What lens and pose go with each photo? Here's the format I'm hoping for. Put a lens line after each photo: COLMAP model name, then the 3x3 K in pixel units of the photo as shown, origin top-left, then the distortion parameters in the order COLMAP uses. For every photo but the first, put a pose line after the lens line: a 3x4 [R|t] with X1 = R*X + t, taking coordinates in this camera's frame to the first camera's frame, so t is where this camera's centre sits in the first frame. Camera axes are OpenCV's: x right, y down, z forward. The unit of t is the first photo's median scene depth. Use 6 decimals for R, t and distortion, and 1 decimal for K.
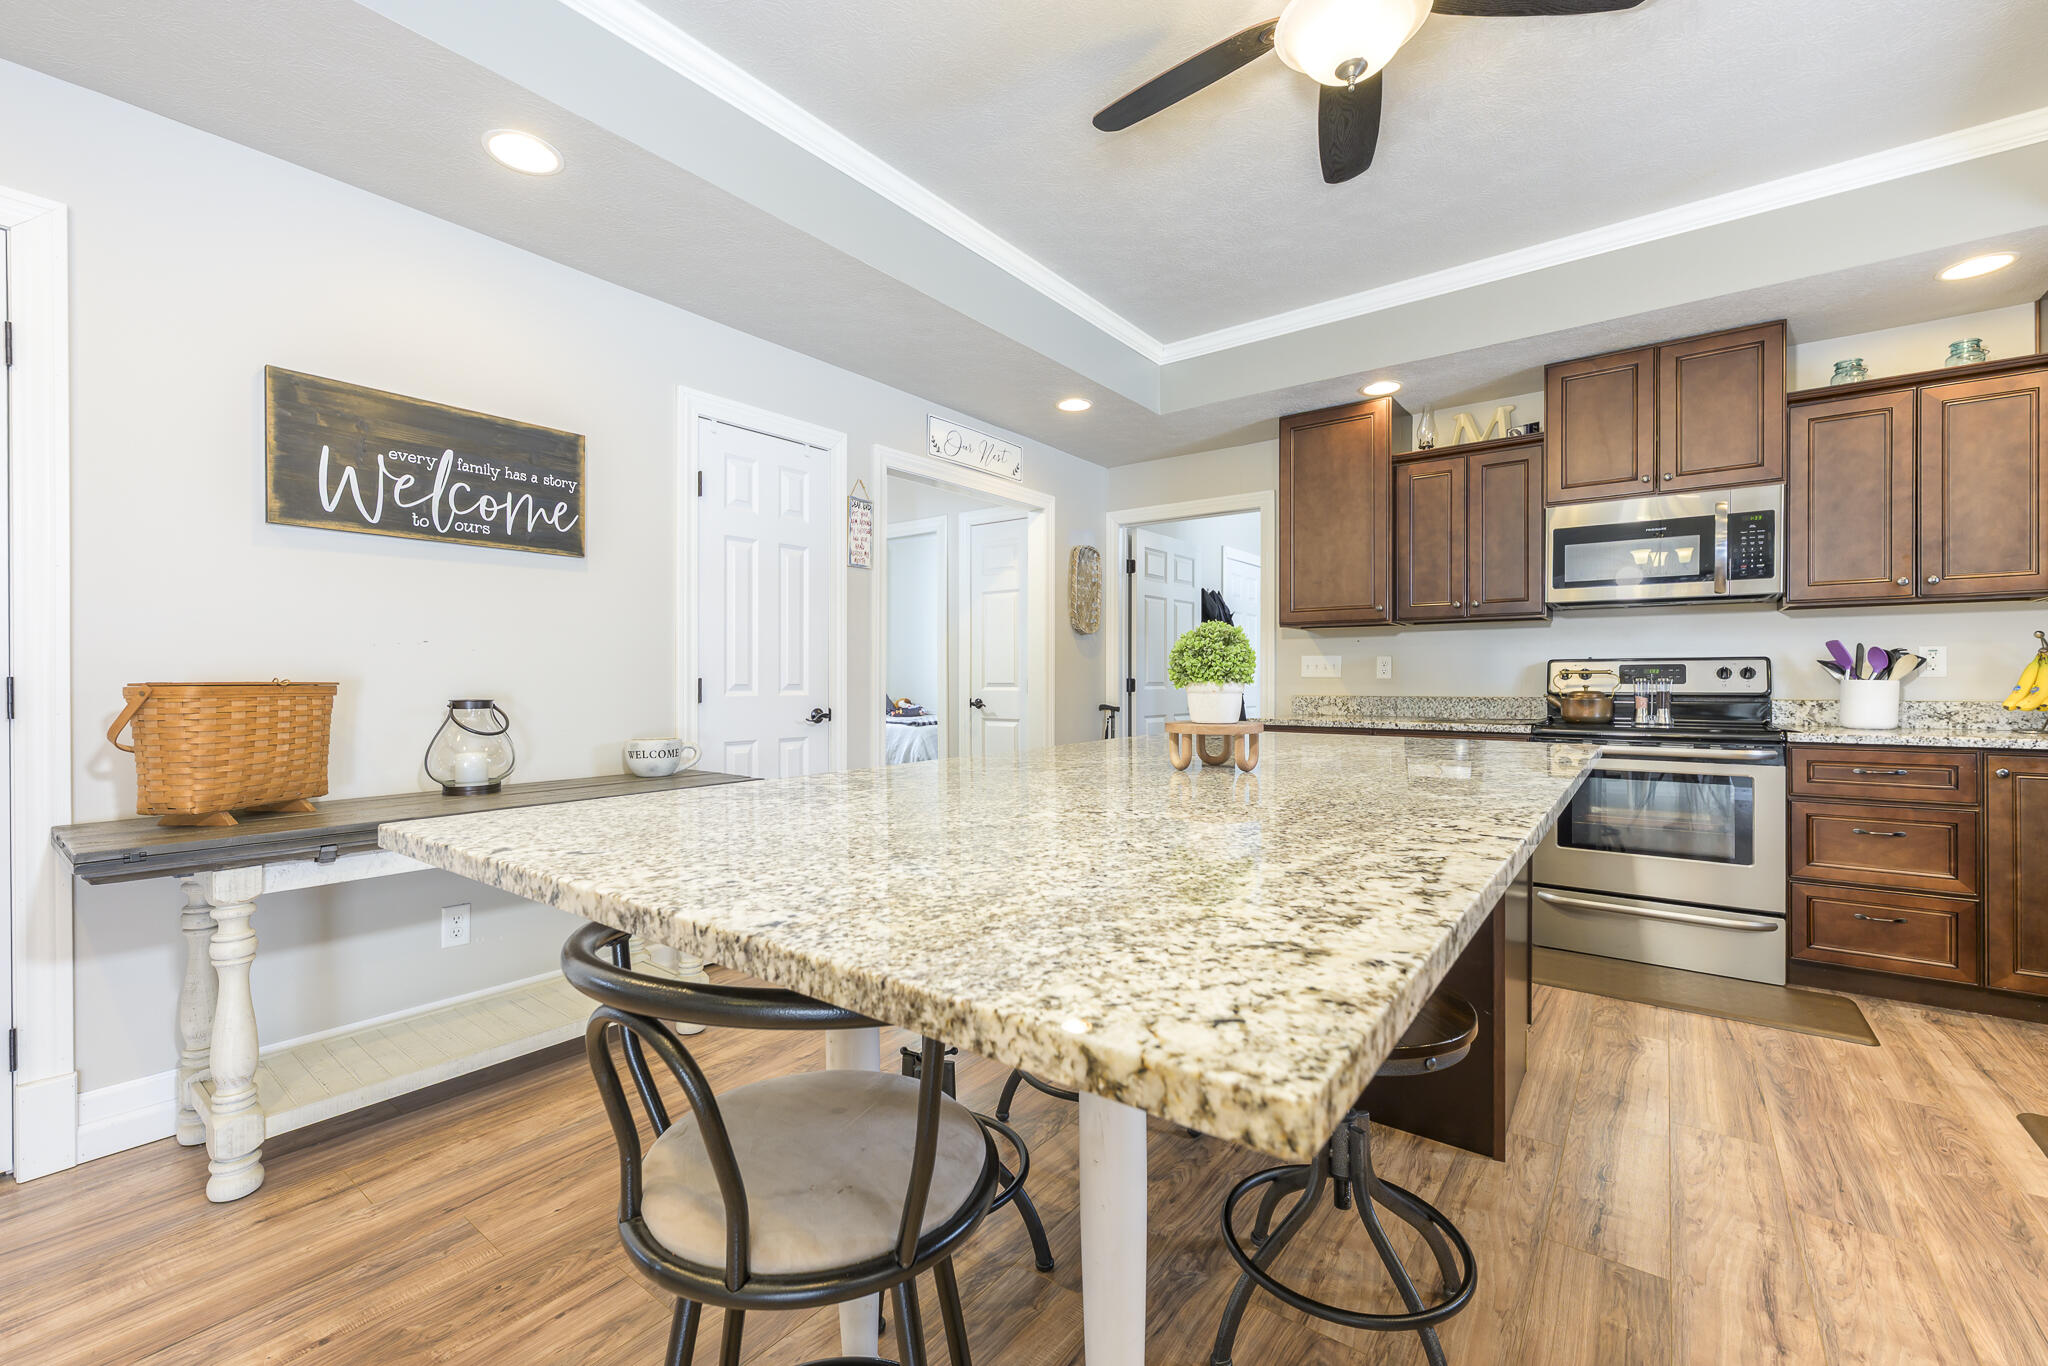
lens RADIAL K [[843.2, 0, 1038.0], [0, 843.2, 682.8], [0, 0, 1]] dist [0.001710, 0.000760]
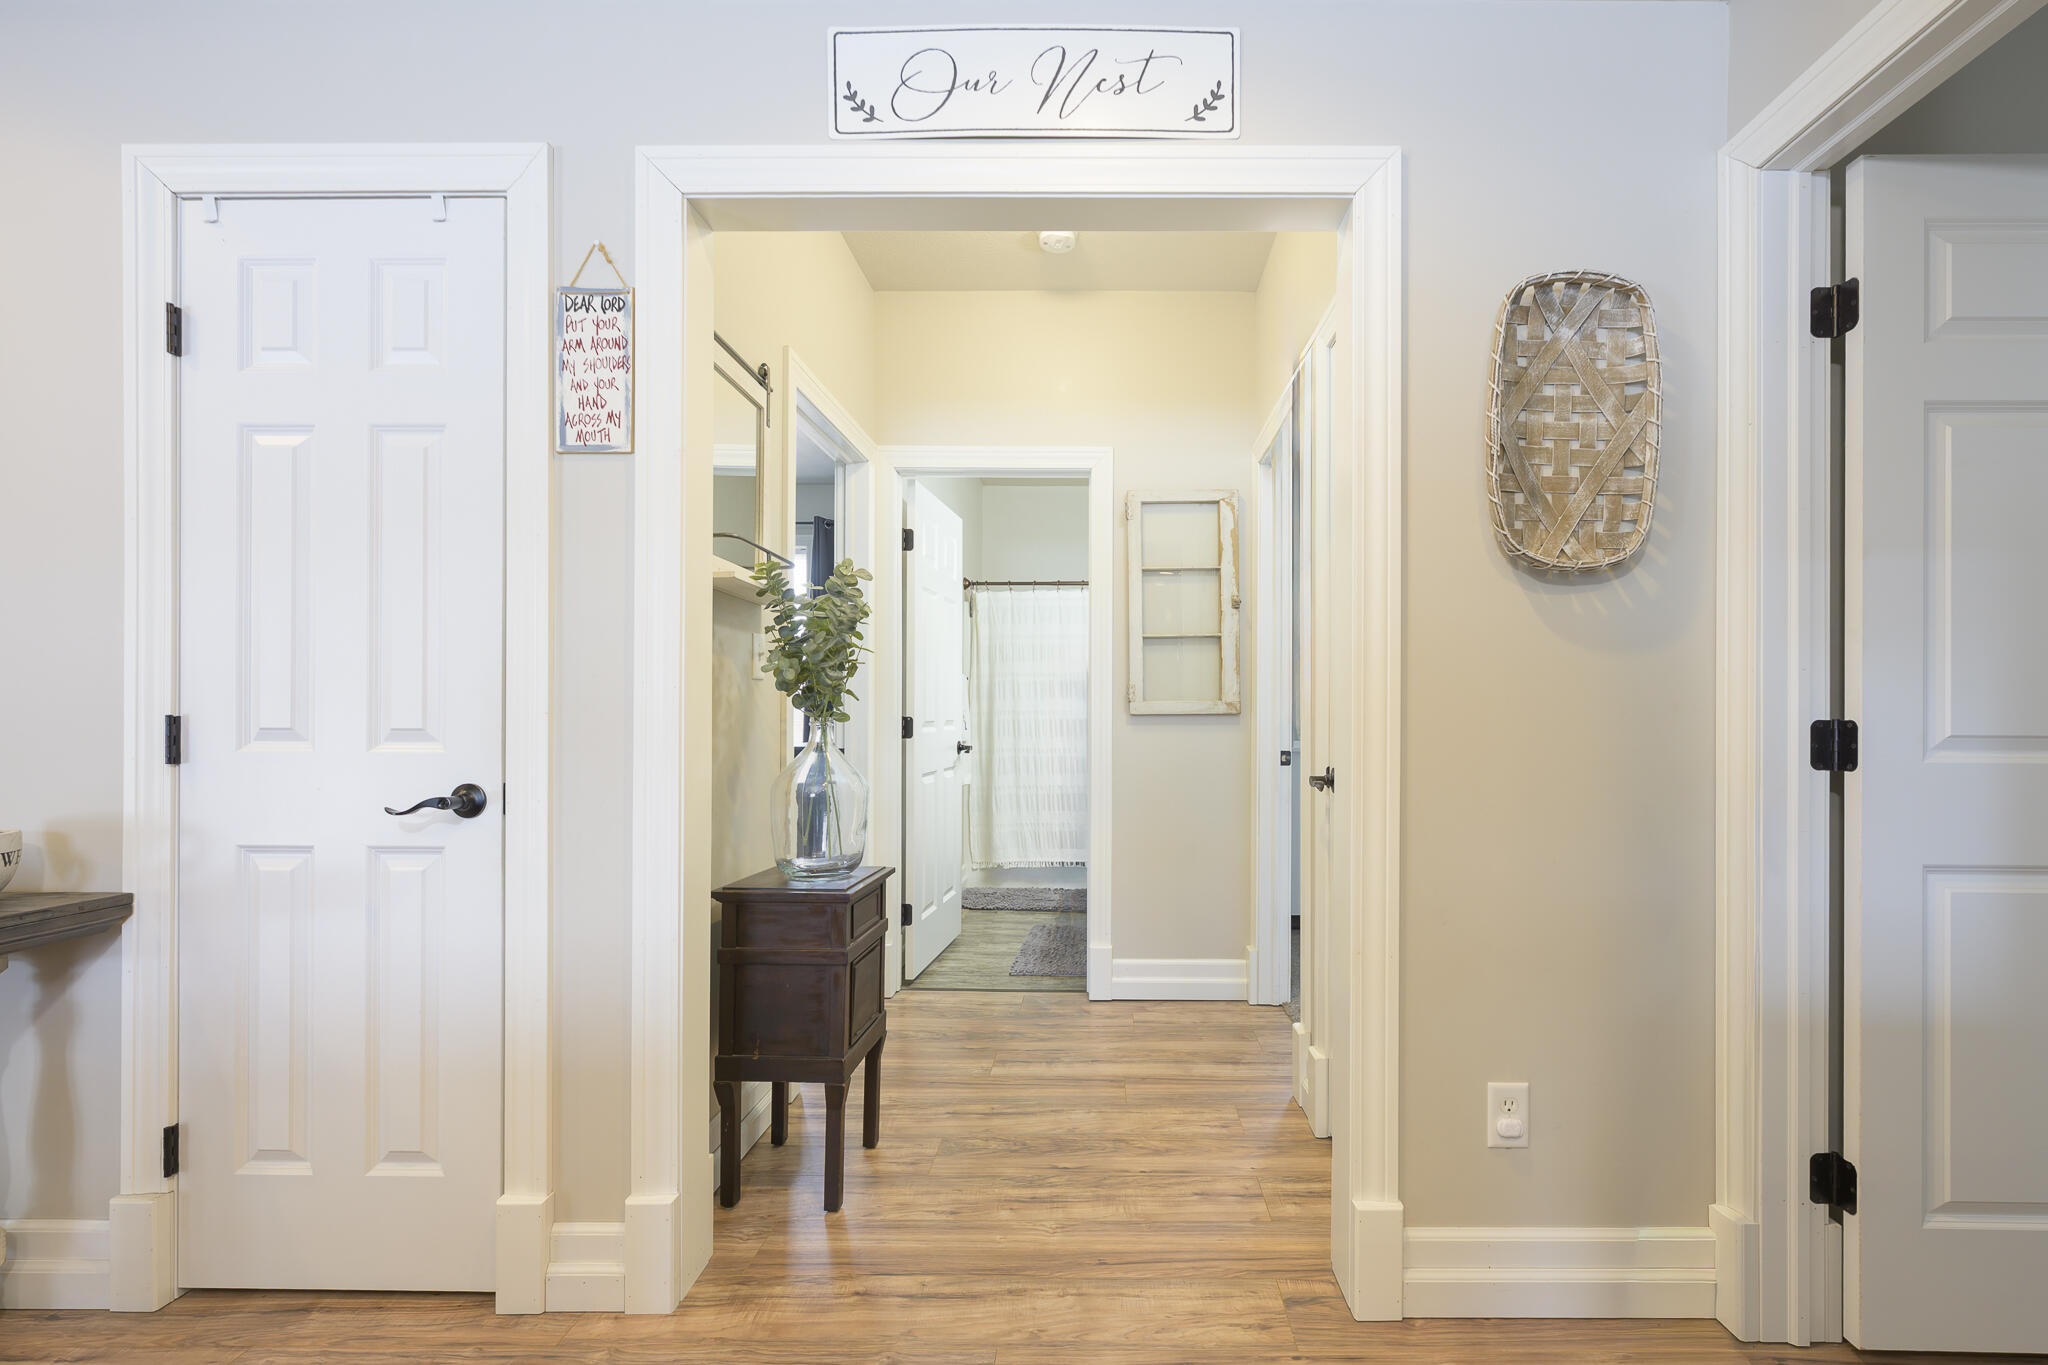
lens RADIAL K [[843.2, 0, 1028.5], [0, 843.2, 688.2], [0, 0, 1]] dist [0.001710, 0.000760]
pose [[0.590847, -0.004218, -0.806773, 0.229354], [-0.007339, 0.999917, -0.010602, -0.015527], [0.806751, 0.012185, 0.590766, 0.840007]]
